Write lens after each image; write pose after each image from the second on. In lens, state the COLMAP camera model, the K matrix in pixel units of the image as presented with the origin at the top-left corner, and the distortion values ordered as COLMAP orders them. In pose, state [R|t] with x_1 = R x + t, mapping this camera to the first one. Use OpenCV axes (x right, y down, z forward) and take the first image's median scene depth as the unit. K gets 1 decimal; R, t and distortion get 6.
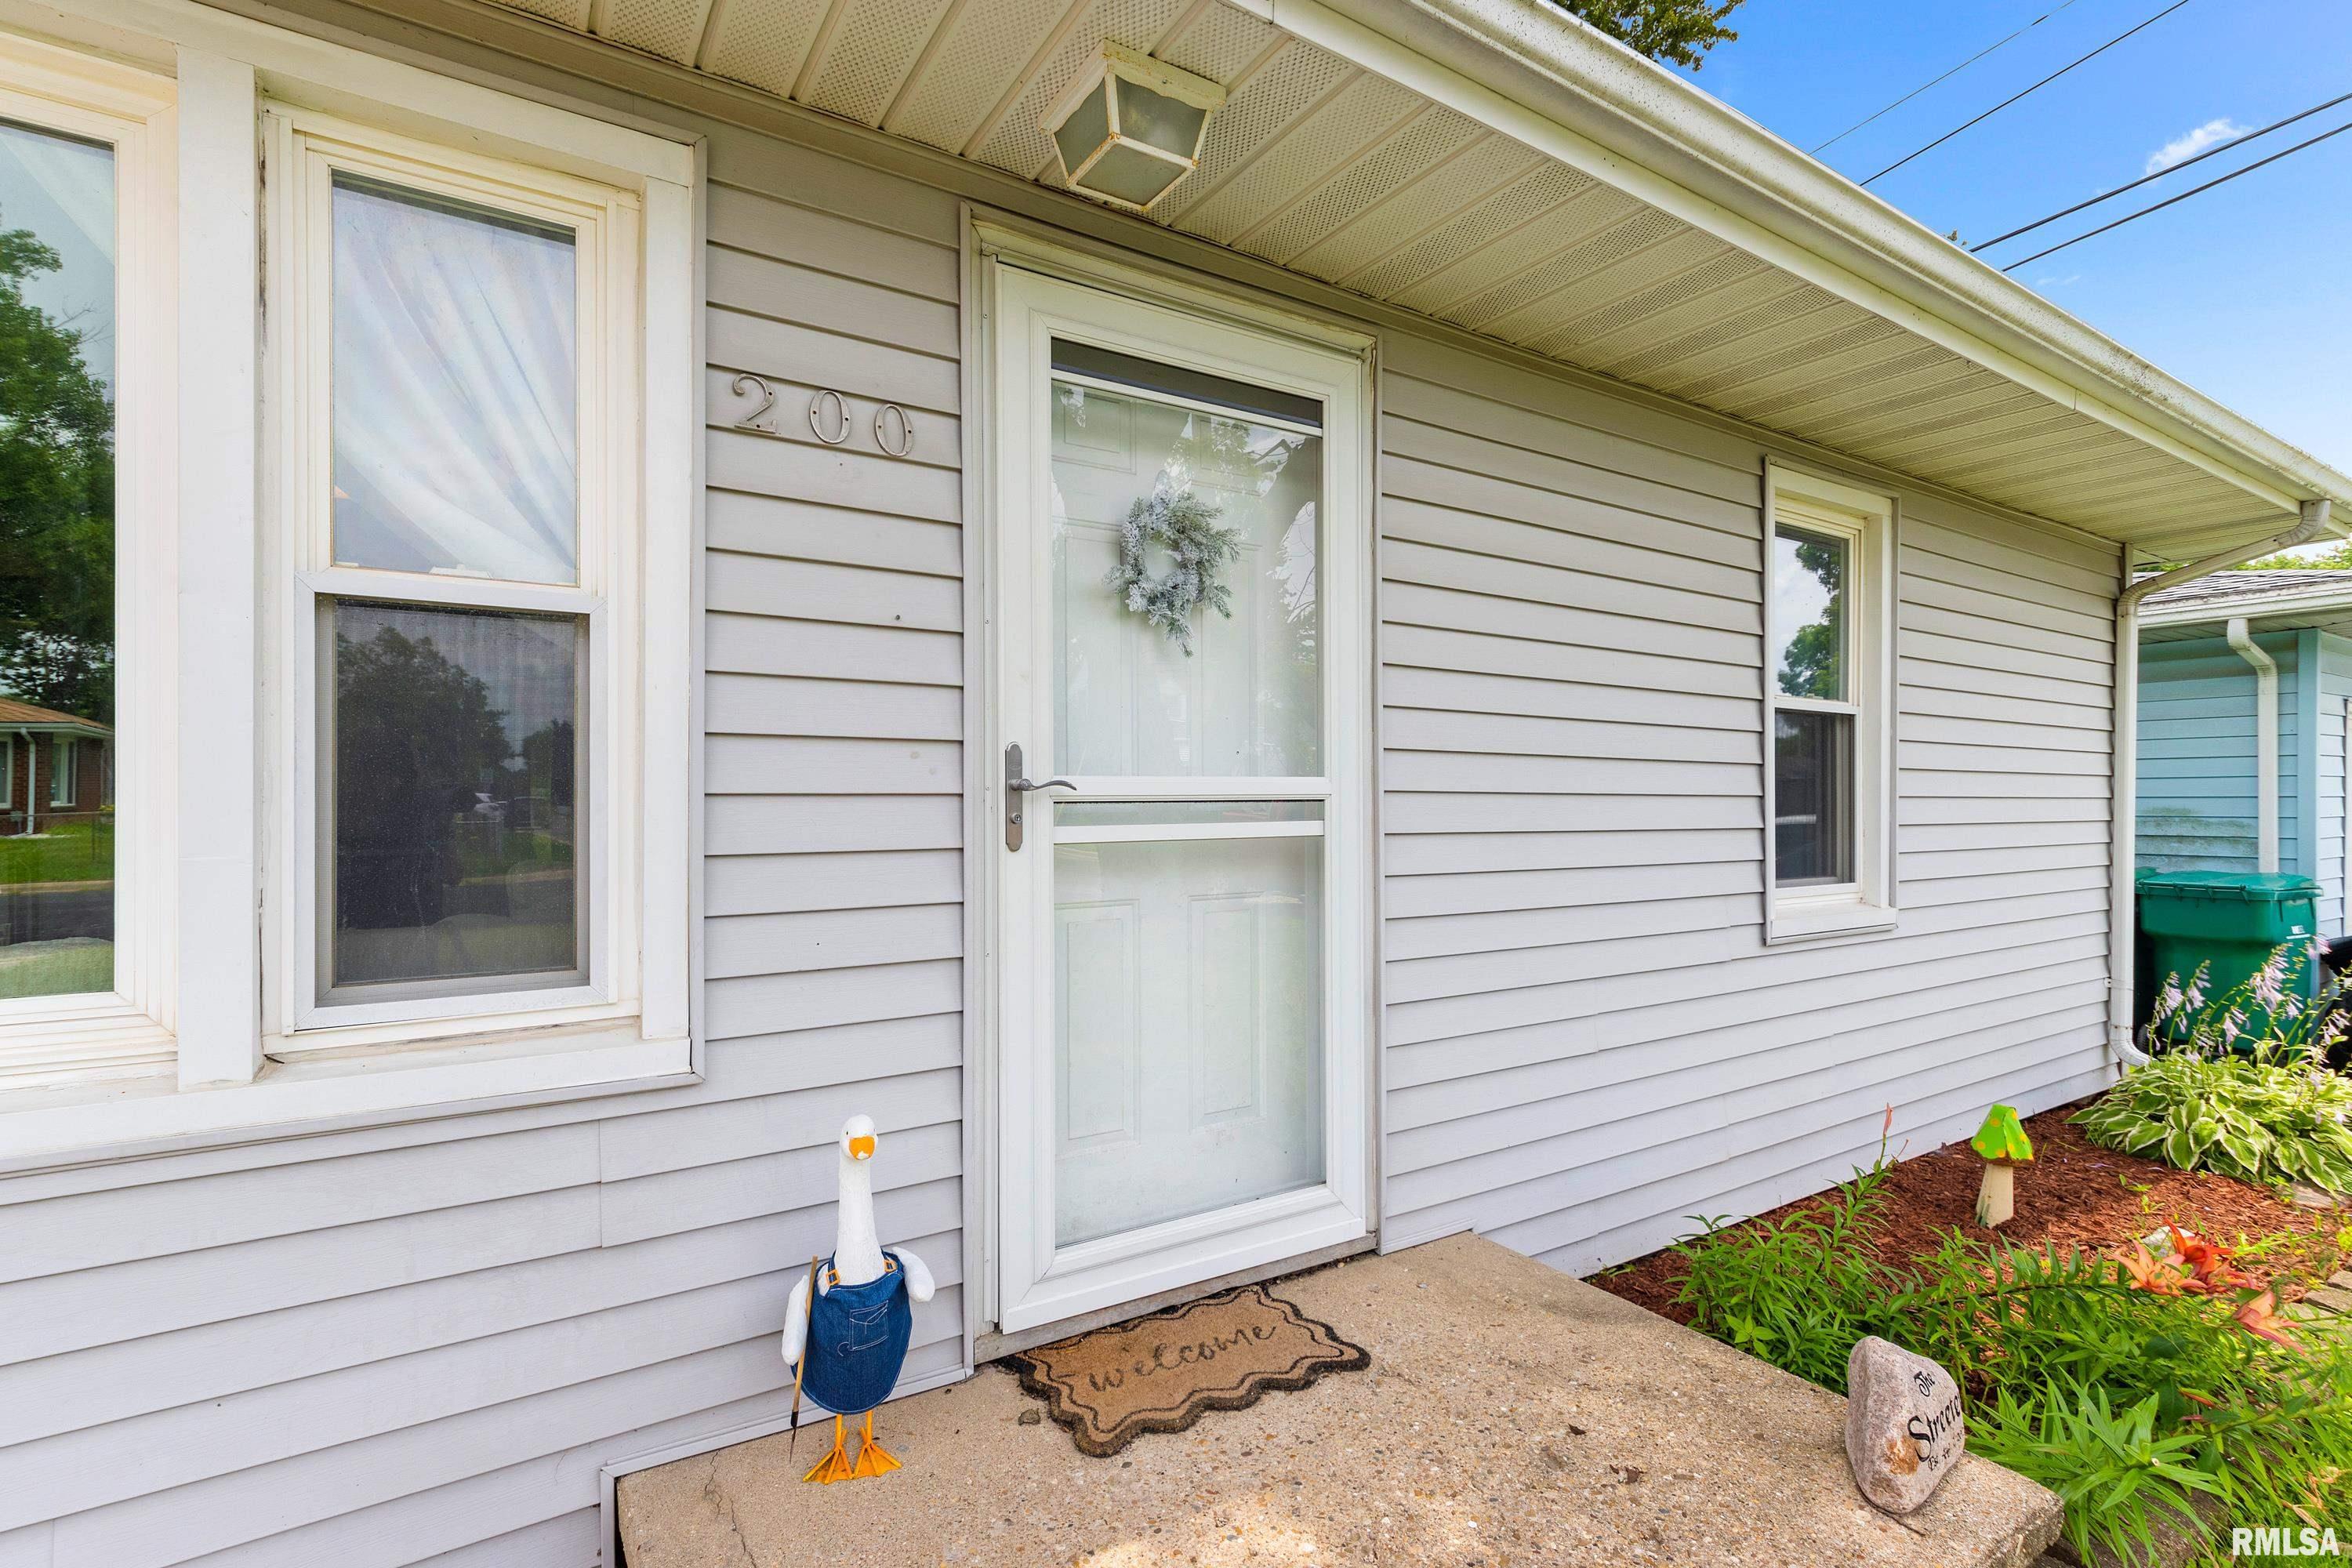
lens RADIAL K [[1097.9, 0, 1176.0], [0, 1097.9, 784.0], [0, 0, 1]] dist [0.023640, 0.000091]
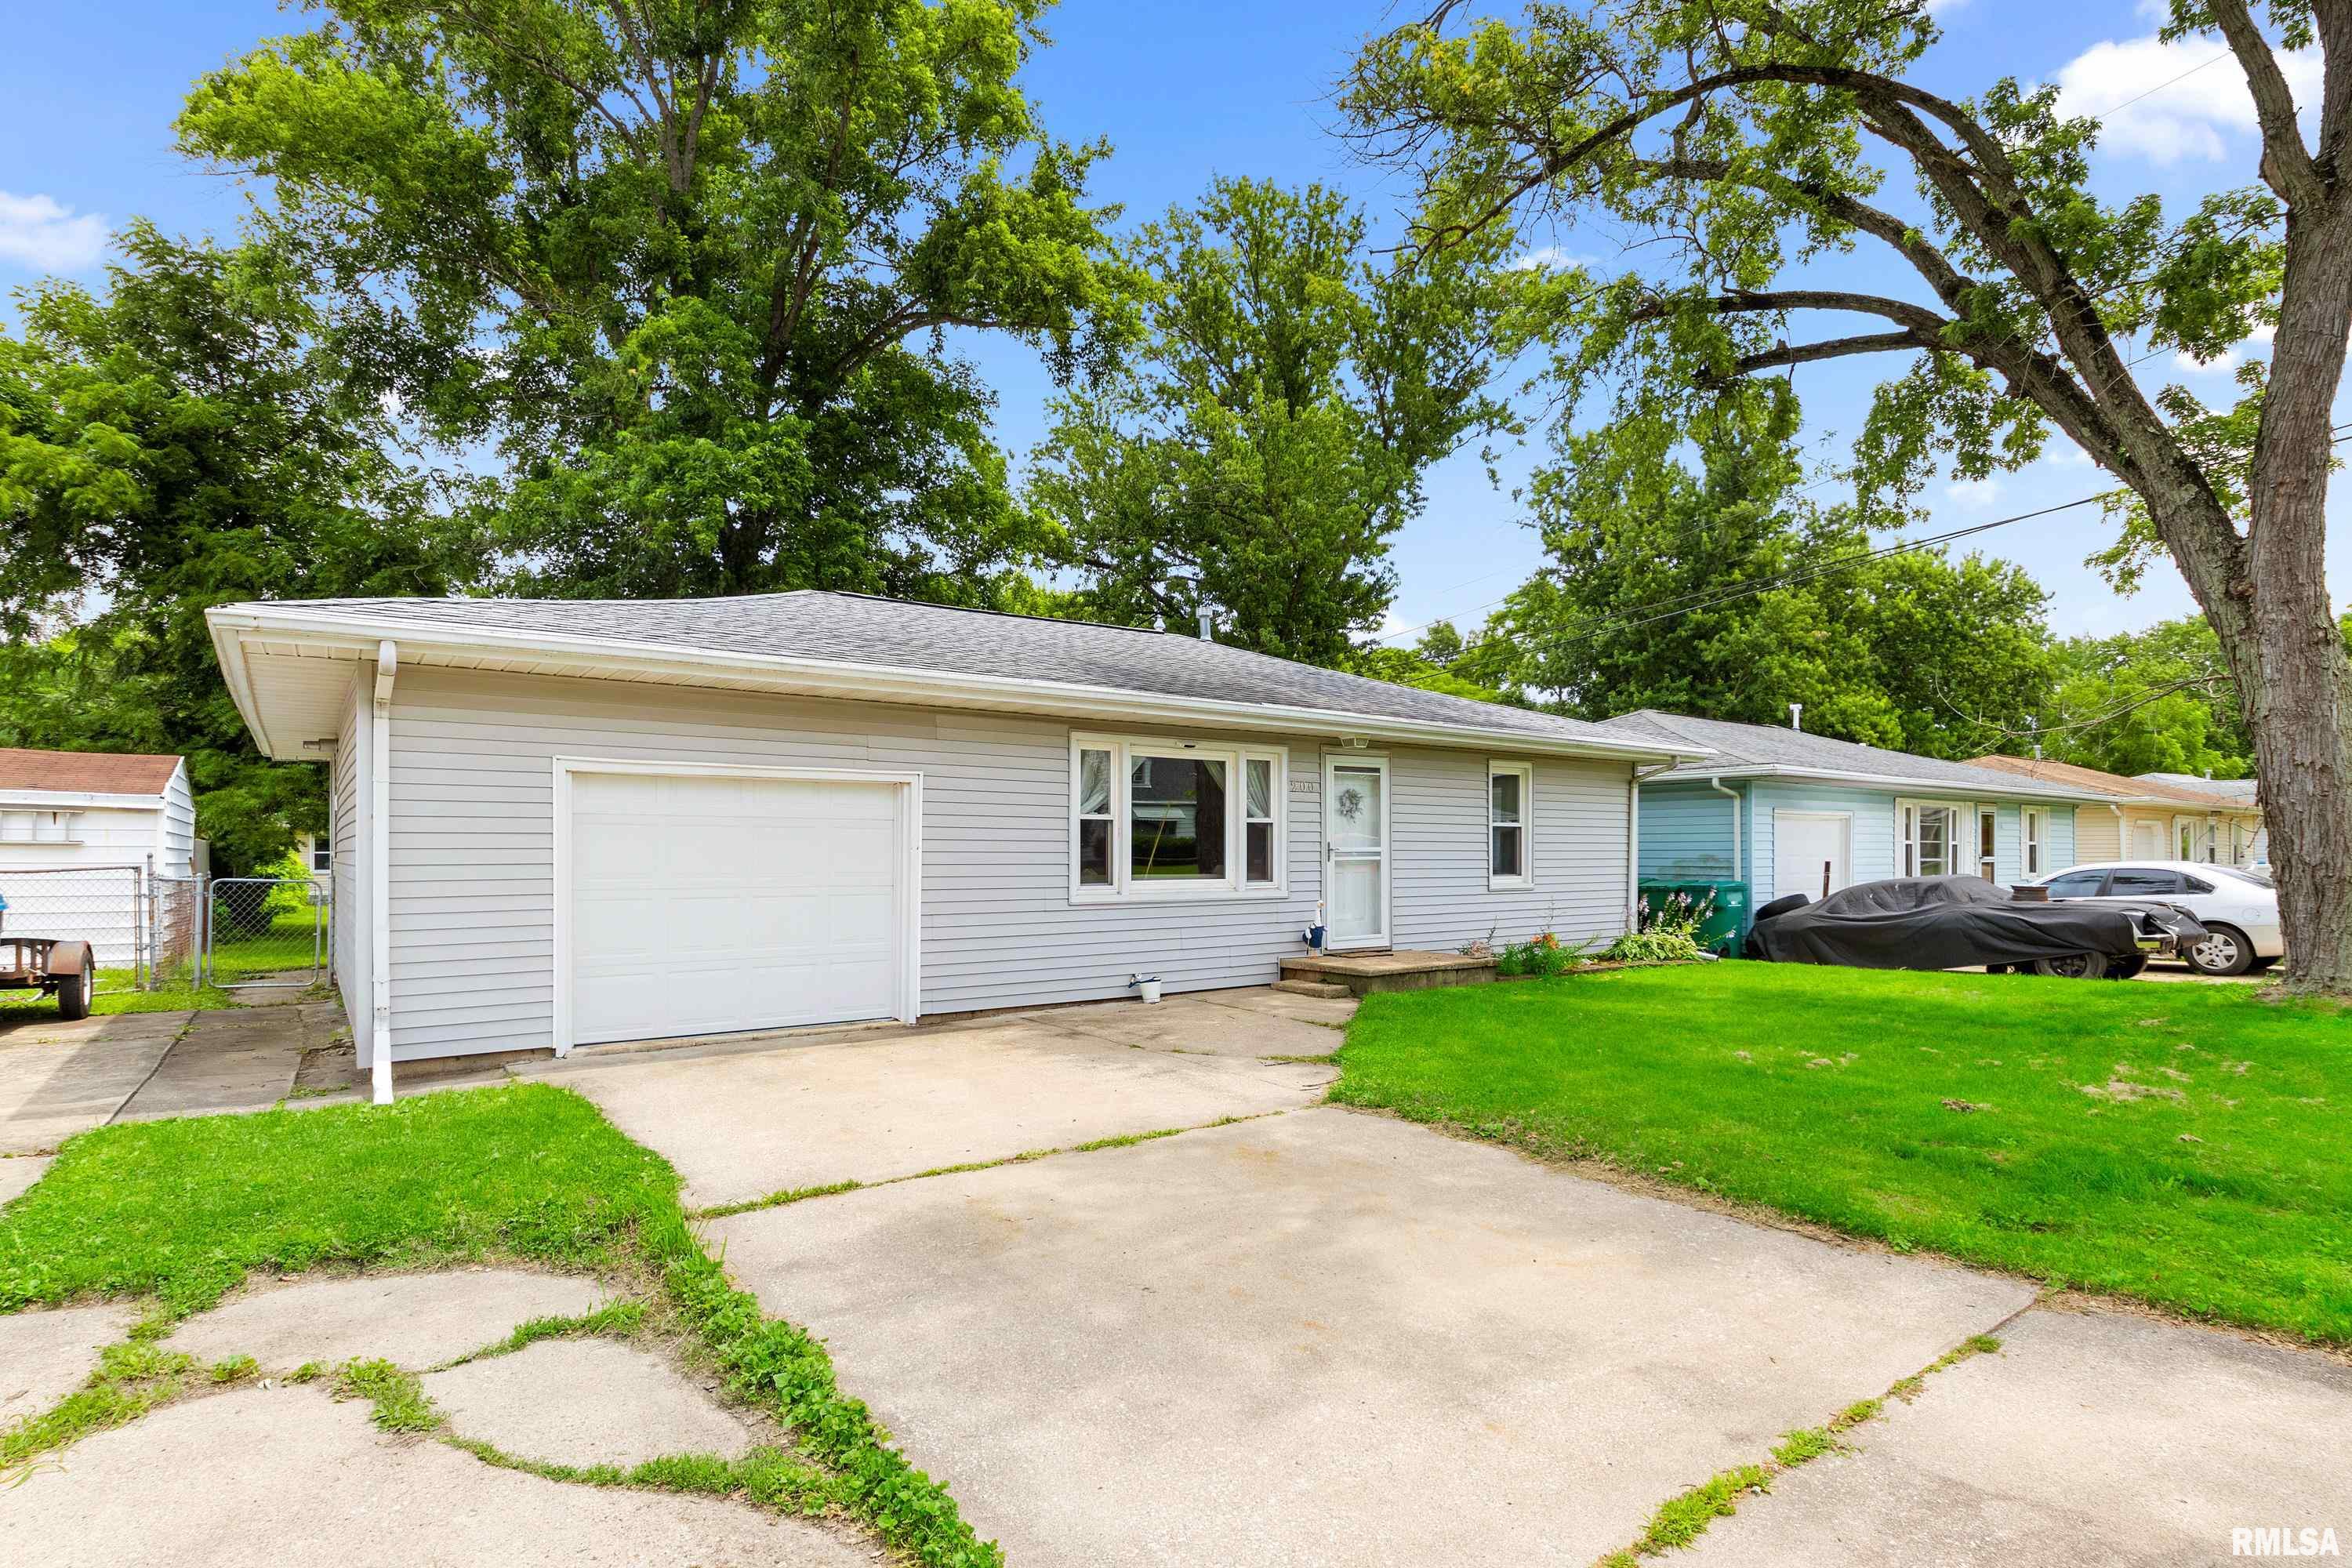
lens RADIAL K [[1097.9, 0, 1176.0], [0, 1097.9, 784.0], [0, 0, 1]] dist [0.023640, 0.000091]
pose [[0.998011, 0.009593, 0.062302, -1.030313], [-0.007360, 0.999326, -0.035977, -0.100847], [-0.062605, 0.035447, 0.997409, -3.635269]]
